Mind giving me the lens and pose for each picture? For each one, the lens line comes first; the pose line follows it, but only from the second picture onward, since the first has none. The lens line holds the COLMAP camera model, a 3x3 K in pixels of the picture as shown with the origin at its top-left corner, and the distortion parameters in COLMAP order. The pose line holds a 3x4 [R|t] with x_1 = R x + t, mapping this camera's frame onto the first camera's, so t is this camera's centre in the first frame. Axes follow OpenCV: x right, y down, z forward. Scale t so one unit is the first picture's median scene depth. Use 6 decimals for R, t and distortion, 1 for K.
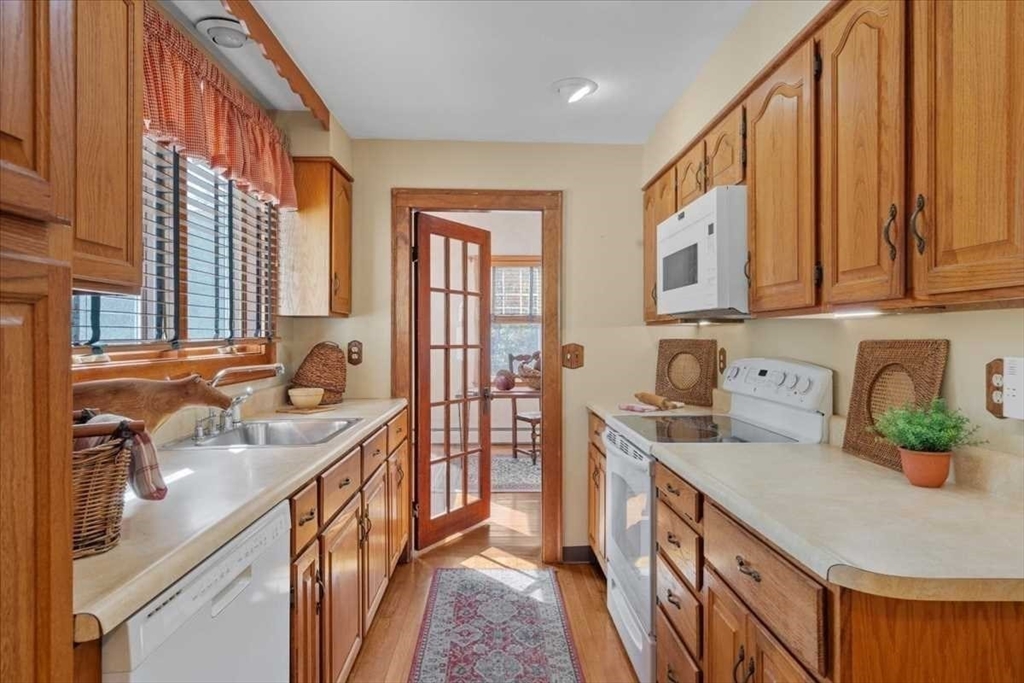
lens RADIAL K [[574.9, 0, 512.0], [0, 574.9, 341.5], [0, 0, 1]] dist [0.003106, 0.001314]
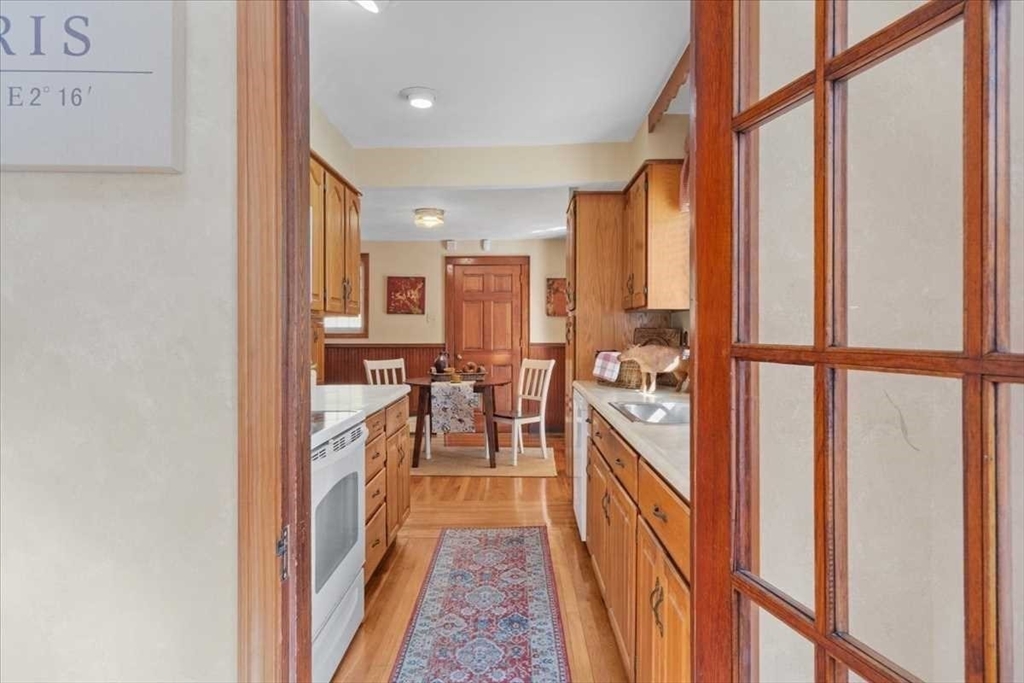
lens RADIAL K [[574.9, 0, 512.0], [0, 574.9, 341.5], [0, 0, 1]] dist [0.003106, 0.001314]
pose [[-0.996638, -0.073896, 0.035387, -0.073979], [-0.073707, 0.997258, 0.006626, 0.017177], [-0.035780, 0.003995, -0.999352, 1.978852]]
